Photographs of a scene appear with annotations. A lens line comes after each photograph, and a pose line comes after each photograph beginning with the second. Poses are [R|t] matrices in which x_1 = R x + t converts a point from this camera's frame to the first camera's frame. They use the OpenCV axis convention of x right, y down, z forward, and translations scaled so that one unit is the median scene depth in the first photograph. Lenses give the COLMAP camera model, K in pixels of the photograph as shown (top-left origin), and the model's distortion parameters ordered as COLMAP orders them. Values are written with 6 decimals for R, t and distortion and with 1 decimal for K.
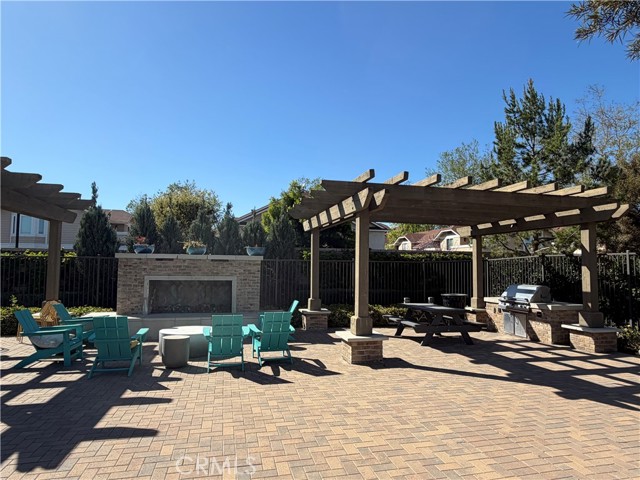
lens RADIAL K [[394.9, 0, 318.1], [0, 394.9, 243.2], [0, 0, 1]] dist [-0.021158, -0.000561]
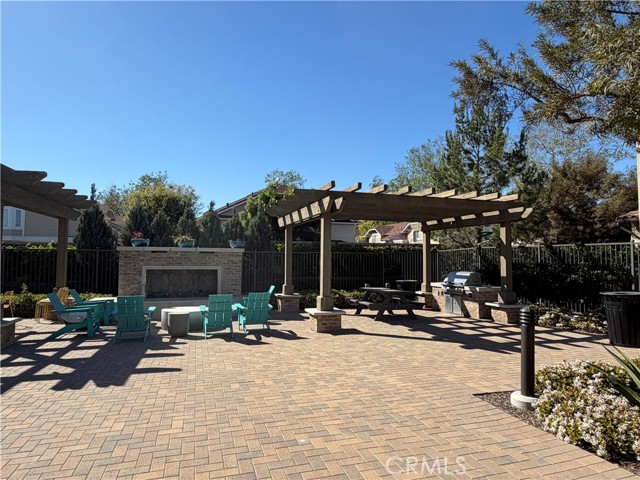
lens RADIAL K [[394.9, 0, 318.9], [0, 394.9, 236.6], [0, 0, 1]] dist [-0.021158, -0.000561]
pose [[0.997632, -0.000164, 0.068772, 0.001890], [-0.000175, 0.999988, 0.004917, -0.009738], [-0.068772, -0.004917, 0.997620, -0.207353]]
